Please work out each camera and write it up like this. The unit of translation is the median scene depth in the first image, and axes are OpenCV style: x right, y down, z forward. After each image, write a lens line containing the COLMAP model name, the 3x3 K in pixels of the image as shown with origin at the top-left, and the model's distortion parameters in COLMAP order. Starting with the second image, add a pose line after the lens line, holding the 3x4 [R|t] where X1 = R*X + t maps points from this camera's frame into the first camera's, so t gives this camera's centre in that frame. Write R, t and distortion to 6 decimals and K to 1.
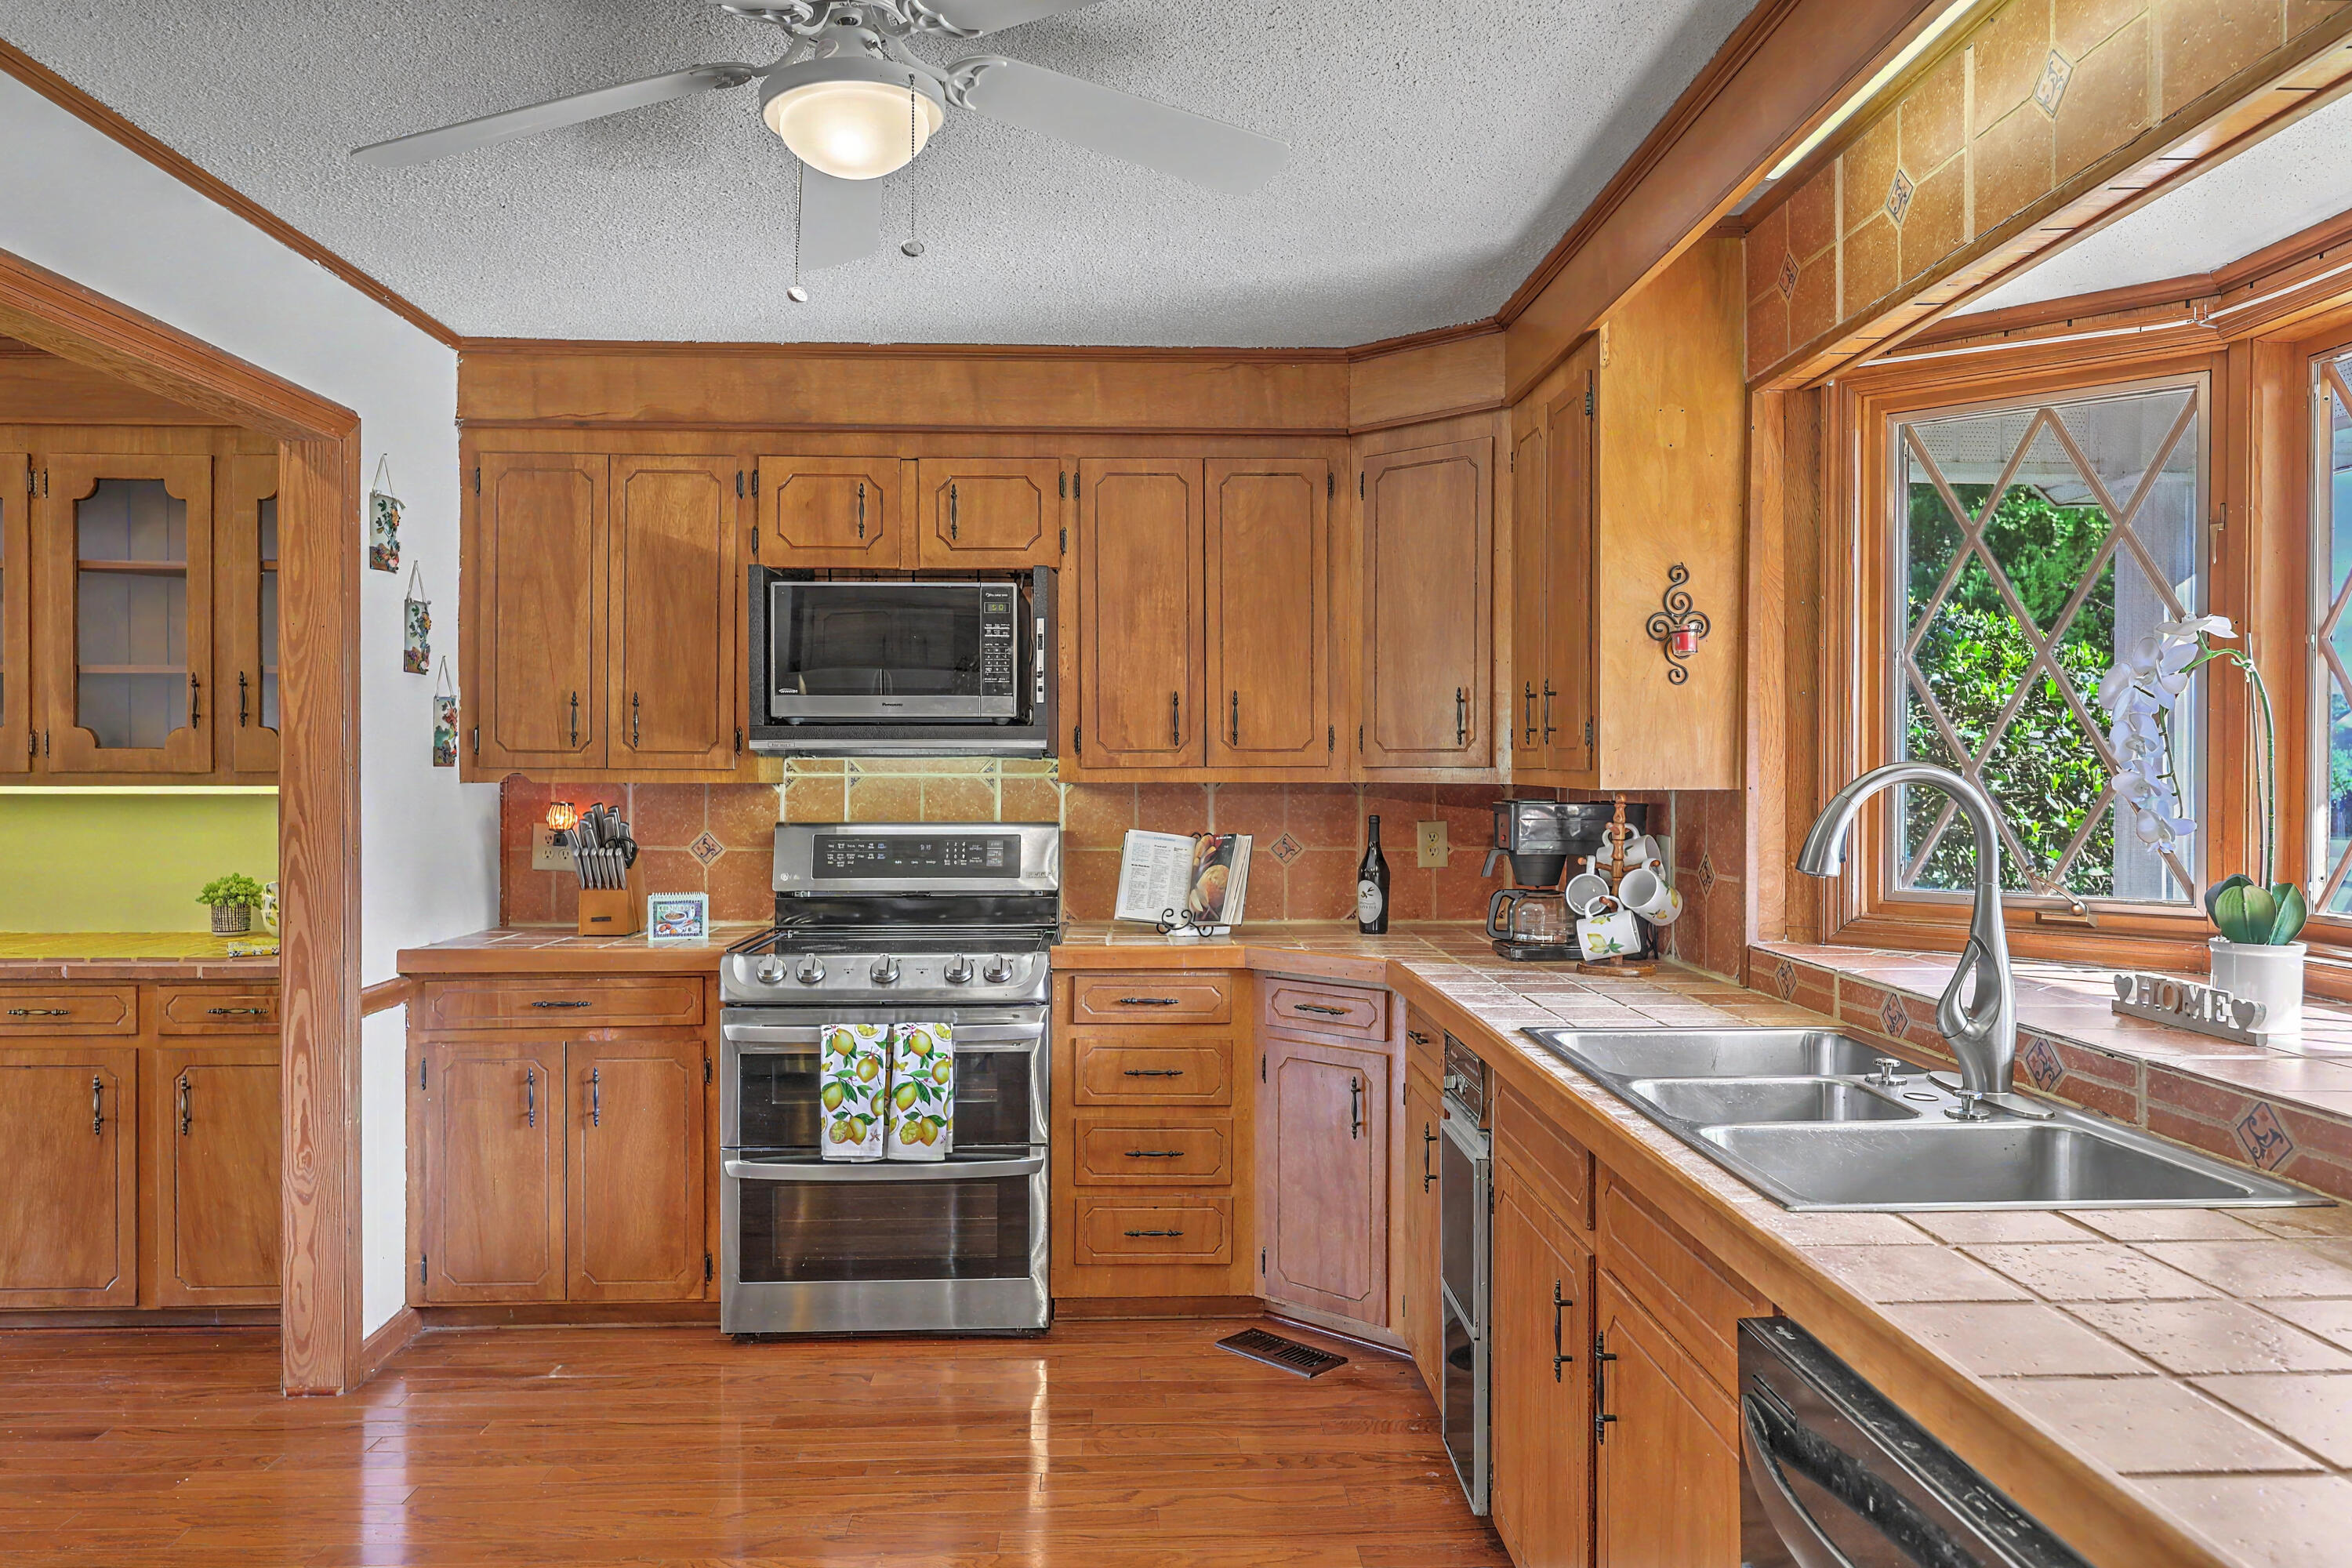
lens RADIAL K [[1586.2, 0, 1190.2], [0, 1586.2, 780.0], [0, 0, 1]] dist [-0.000630, 0.000343]
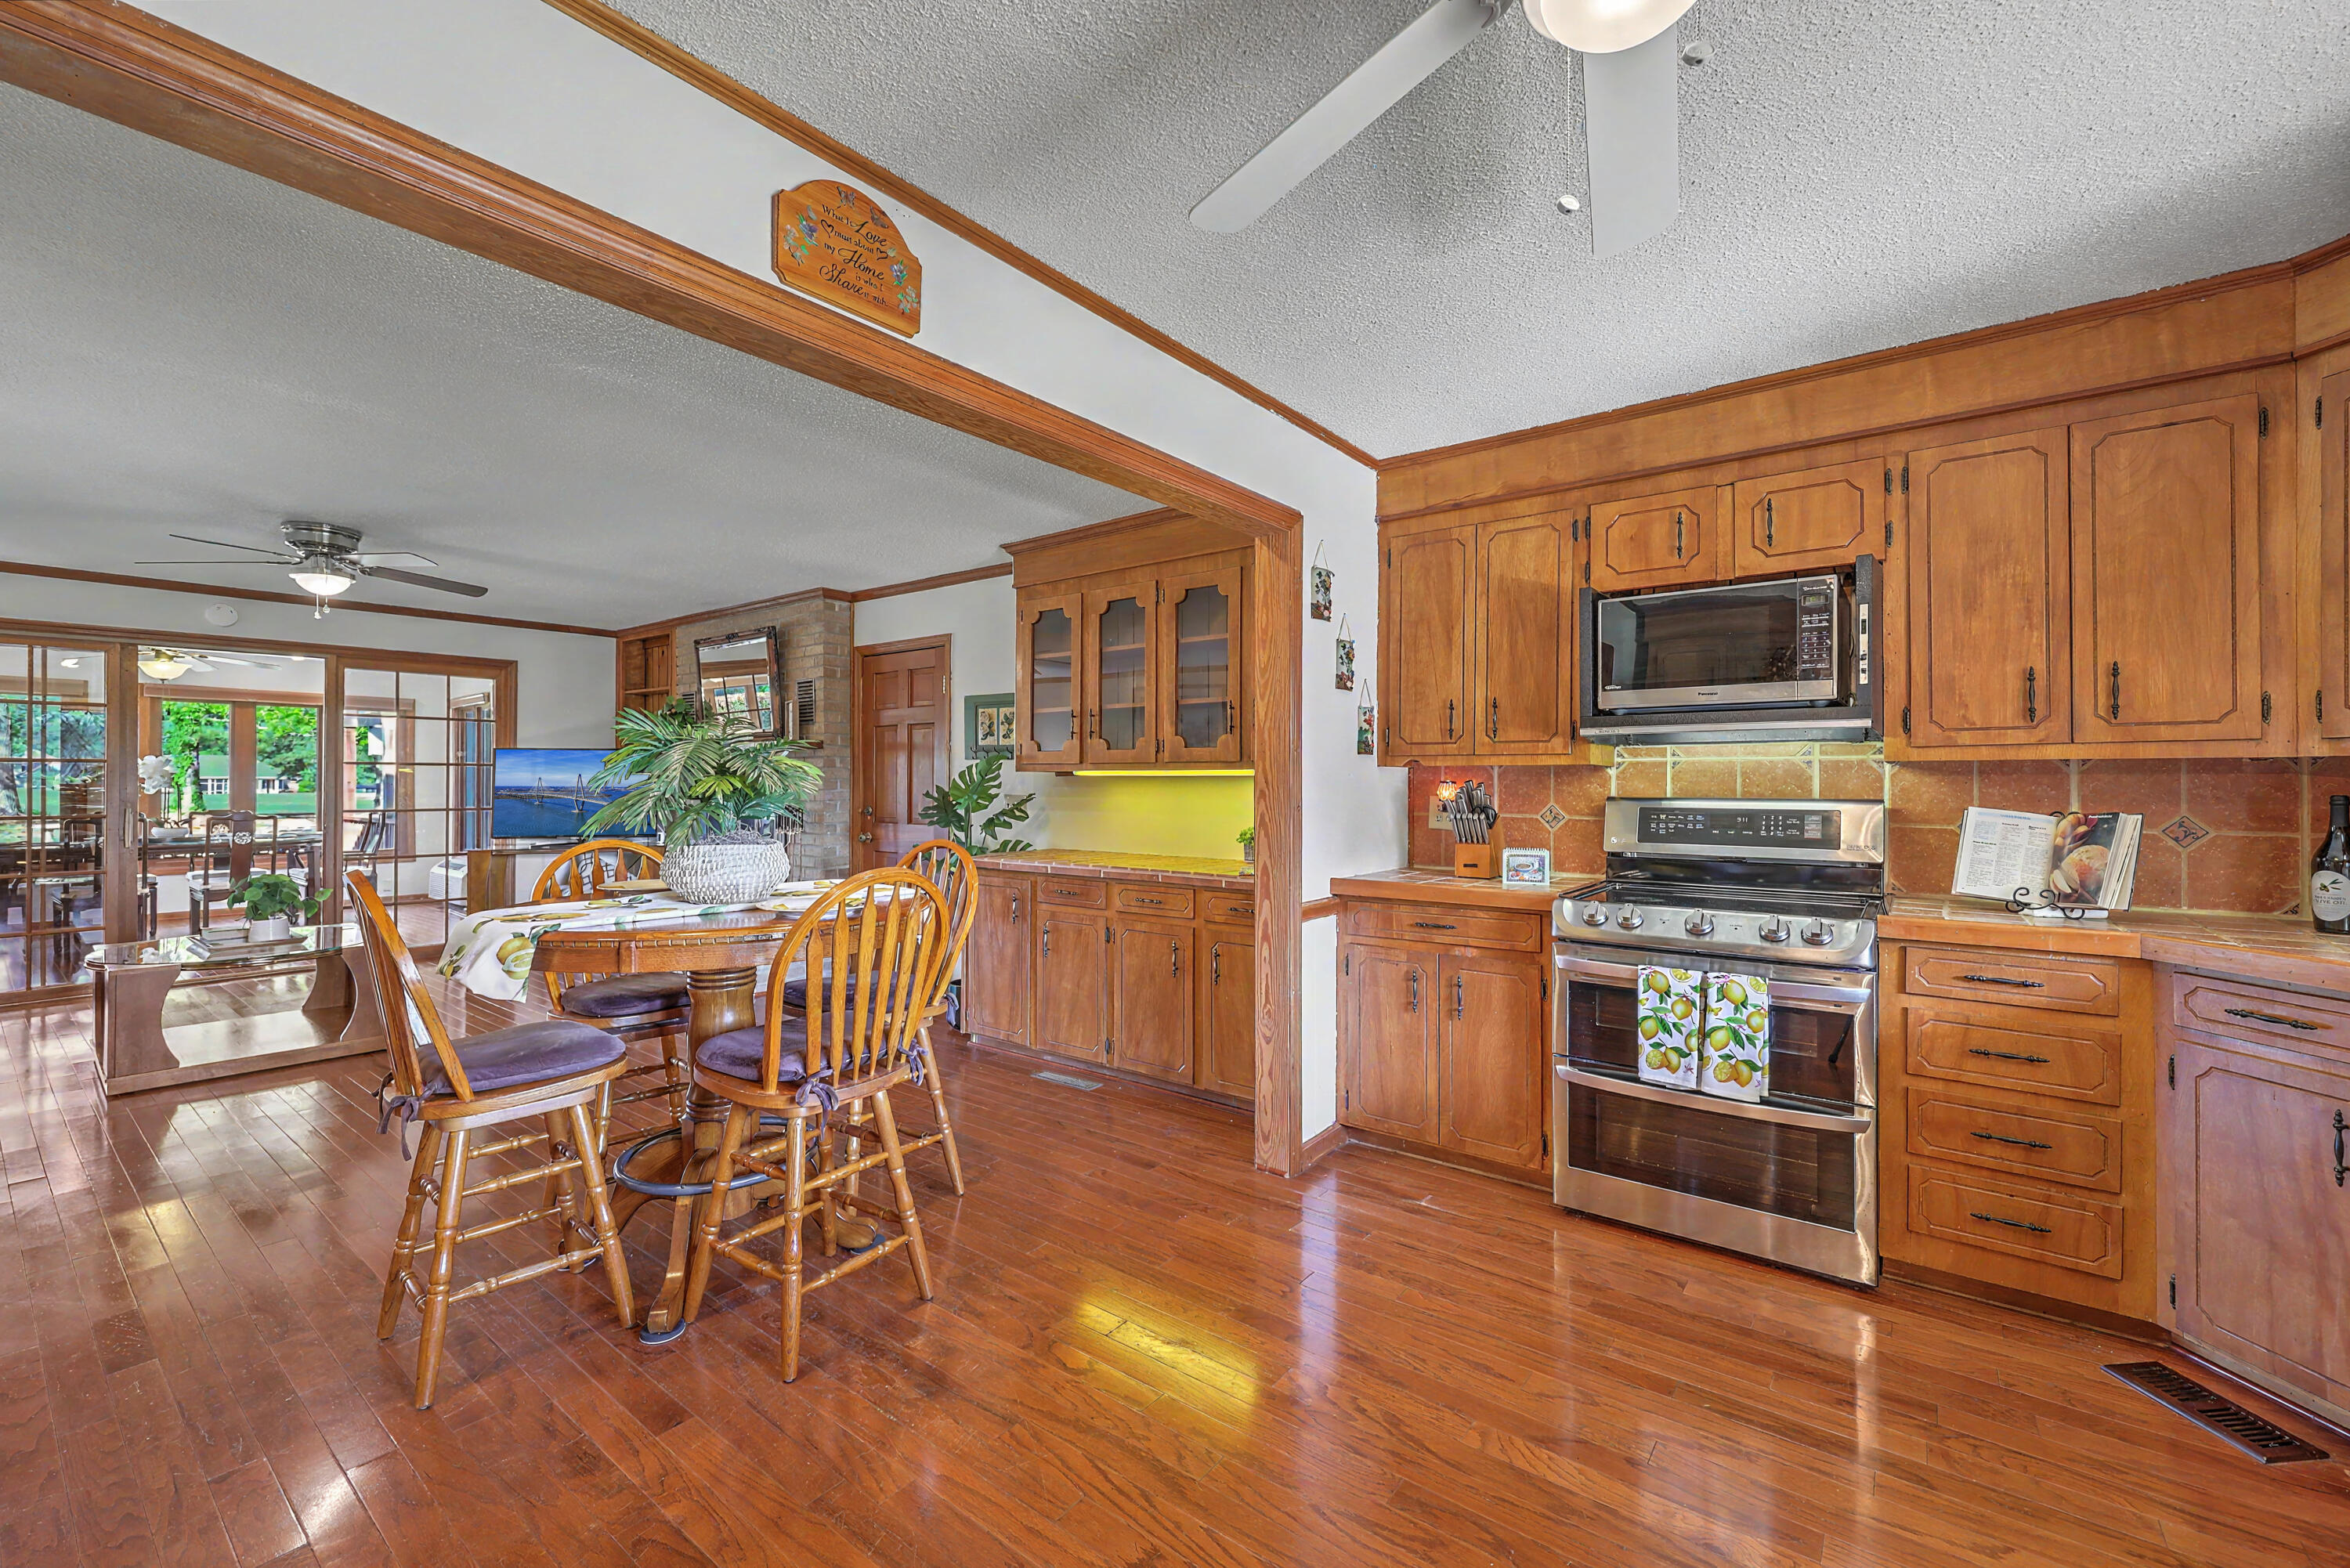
lens RADIAL K [[954.2, 0, 1189.4], [0, 954.2, 778.1], [0, 0, 1]] dist [0.000376, 0.000437]
pose [[0.765559, -0.002818, -0.643359, -0.029976], [-0.004043, 0.999950, -0.009190, 0.022262], [0.643353, 0.009637, 0.765509, 0.226898]]
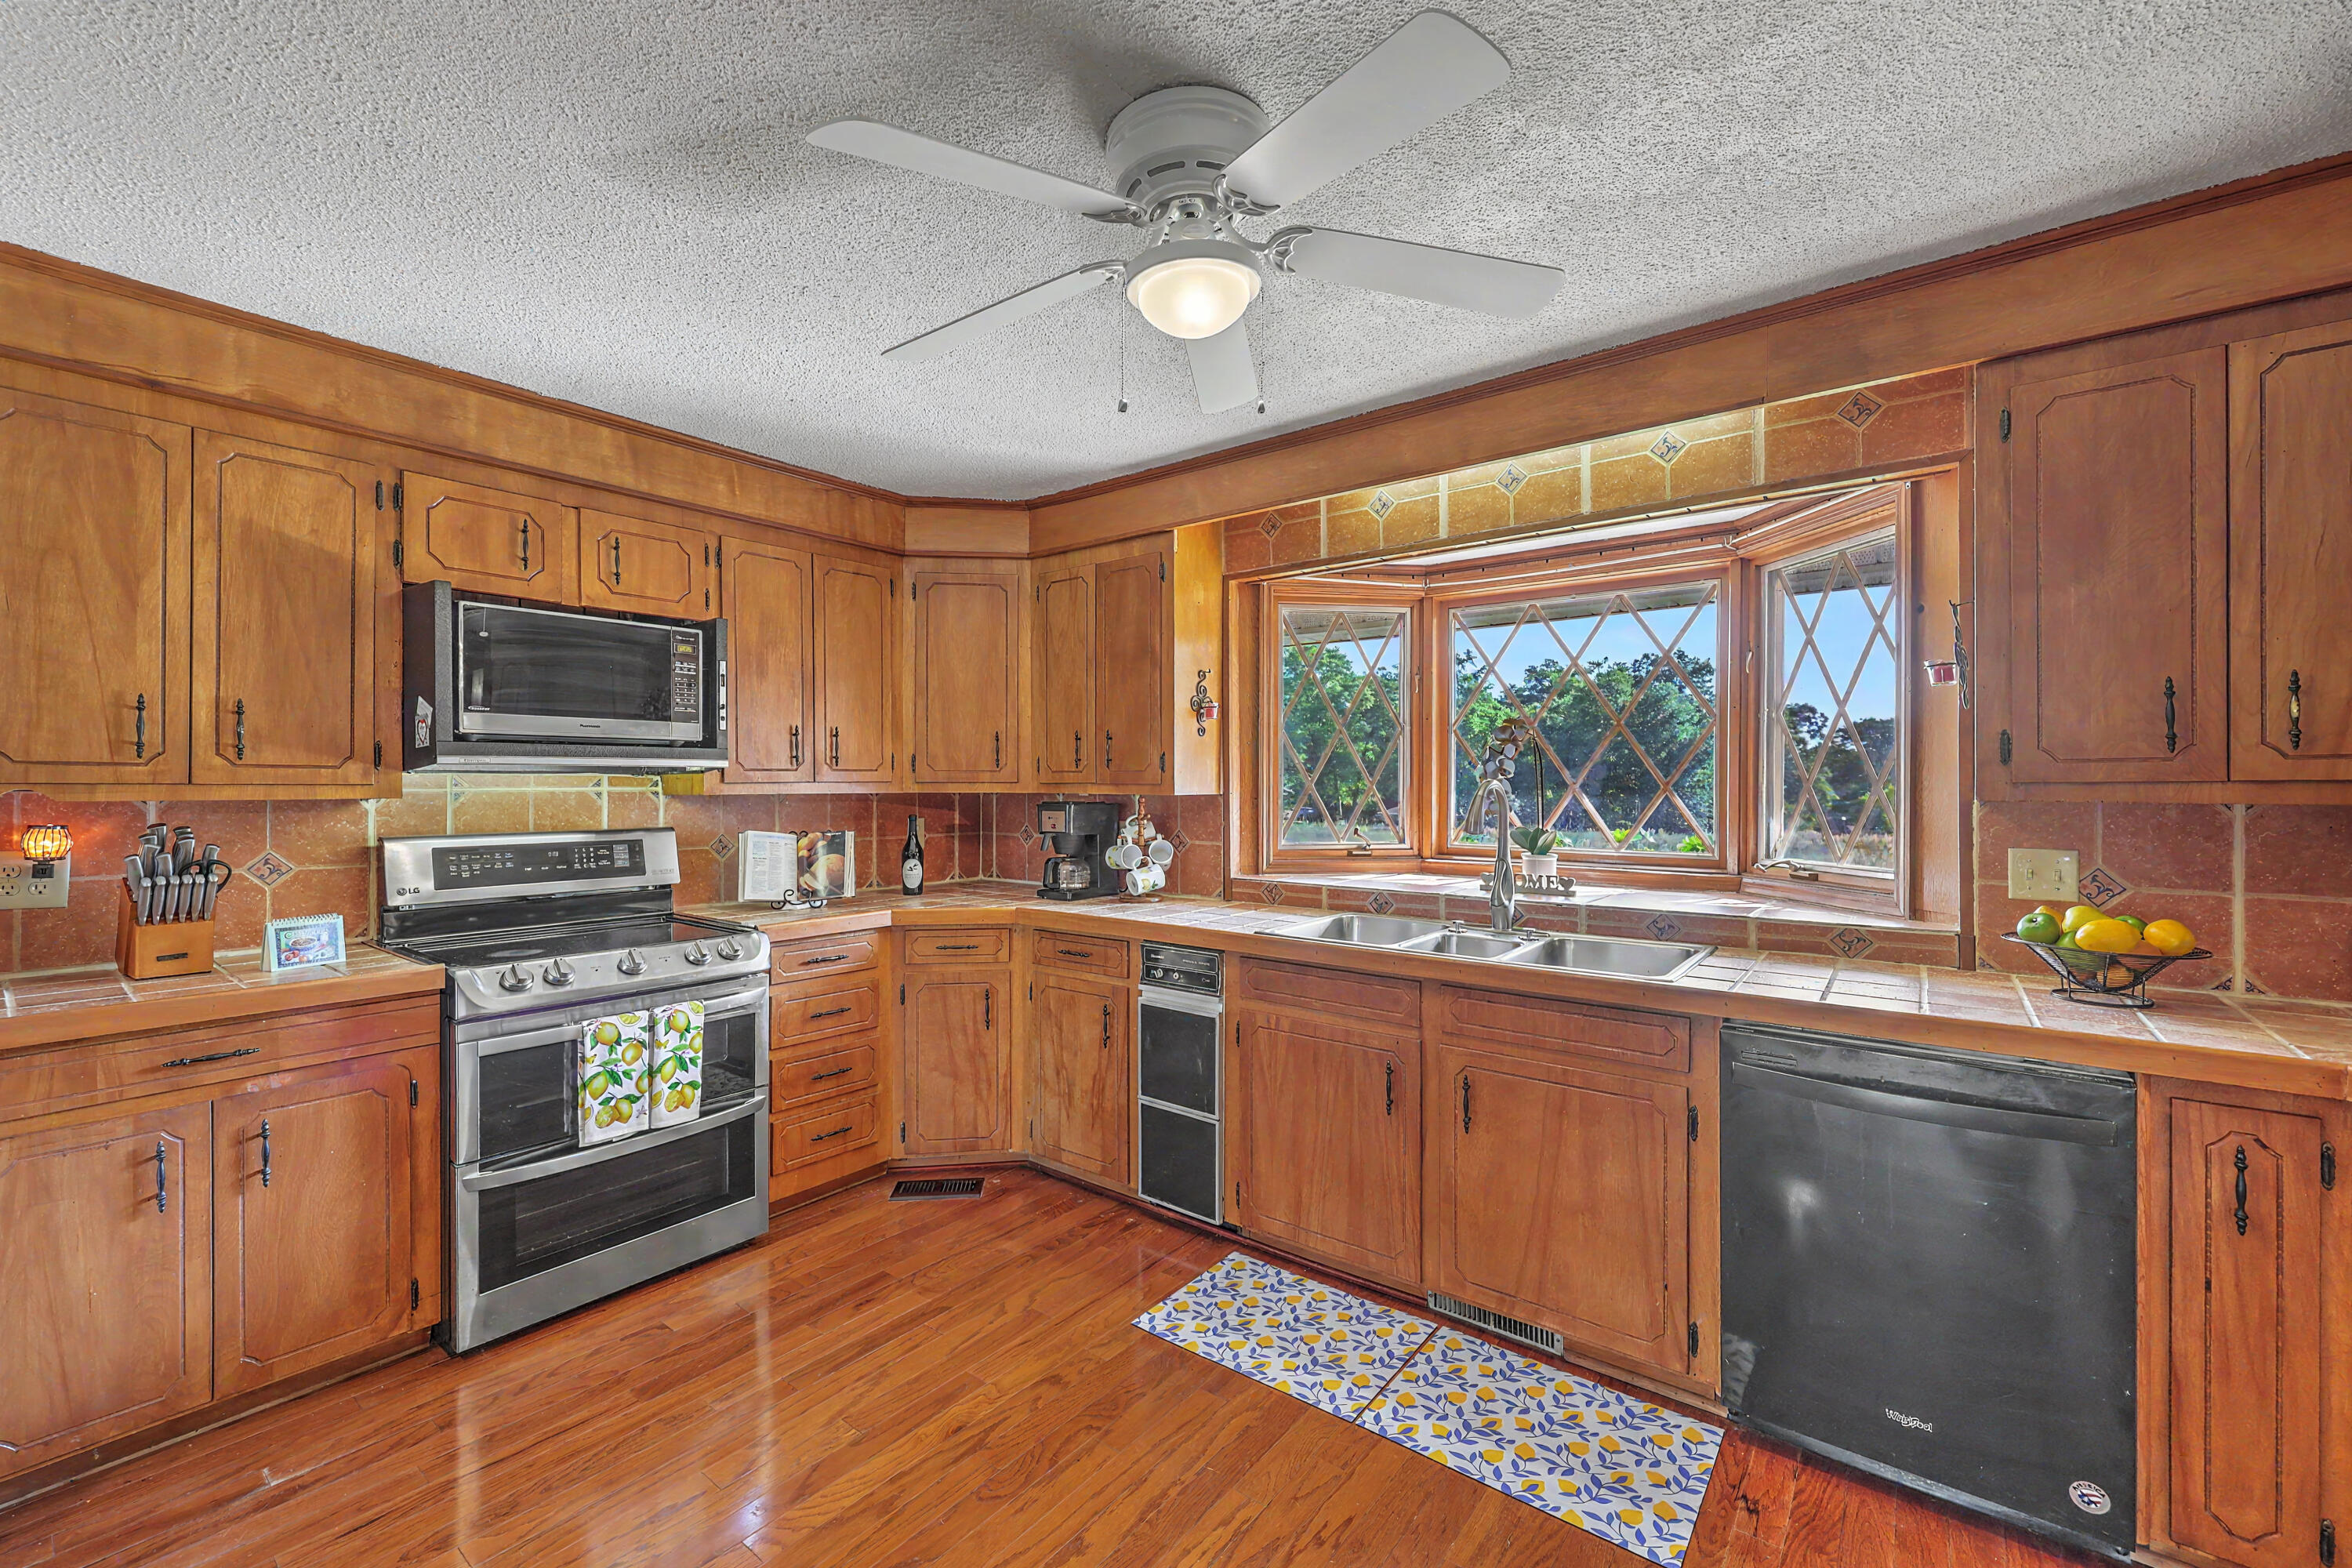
lens RADIAL K [[955.0, 0, 1190.4], [0, 955.0, 778.1], [0, 0, 1]] dist [0.000376, 0.000437]
pose [[0.650993, 0.002686, 0.759079, -0.427340], [0.006291, 0.999940, -0.008933, -0.002223], [-0.759057, 0.010590, 0.650938, 0.246299]]
